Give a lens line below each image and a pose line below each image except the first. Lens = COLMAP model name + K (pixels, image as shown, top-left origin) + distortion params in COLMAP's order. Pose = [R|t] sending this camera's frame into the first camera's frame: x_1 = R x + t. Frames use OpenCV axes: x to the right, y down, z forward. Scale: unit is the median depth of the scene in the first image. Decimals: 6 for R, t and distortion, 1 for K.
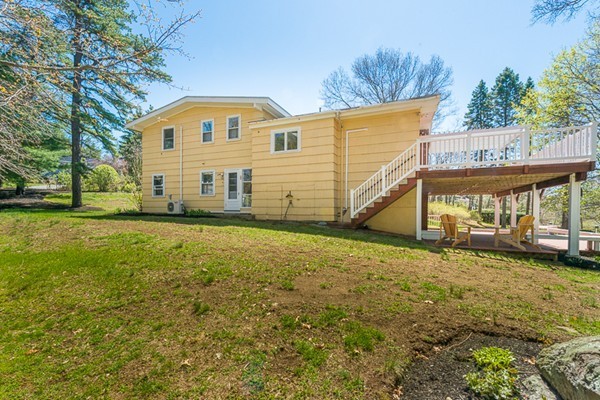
lens RADIAL K [[261.3, 0, 296.7], [0, 261.3, 201.0], [0, 0, 1]] dist [0.002087, -0.000002]
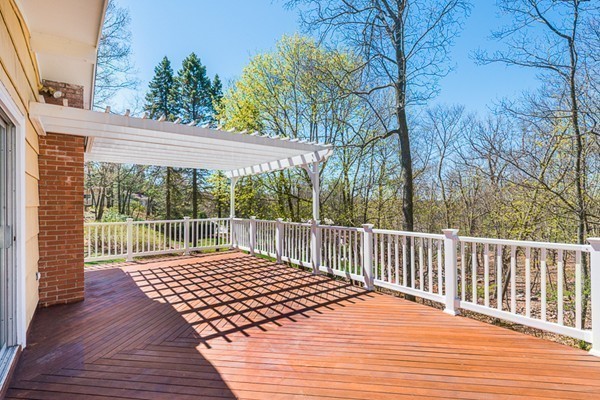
lens RADIAL K [[298.9, 0, 301.0], [0, 298.9, 202.5], [0, 0, 1]] dist [0.015041, 0.000297]
pose [[0.473878, -0.004354, 0.880580, 0.144881], [-0.019335, 0.999695, 0.015348, -0.070494], [-0.880378, -0.024299, 0.473650, 0.277704]]
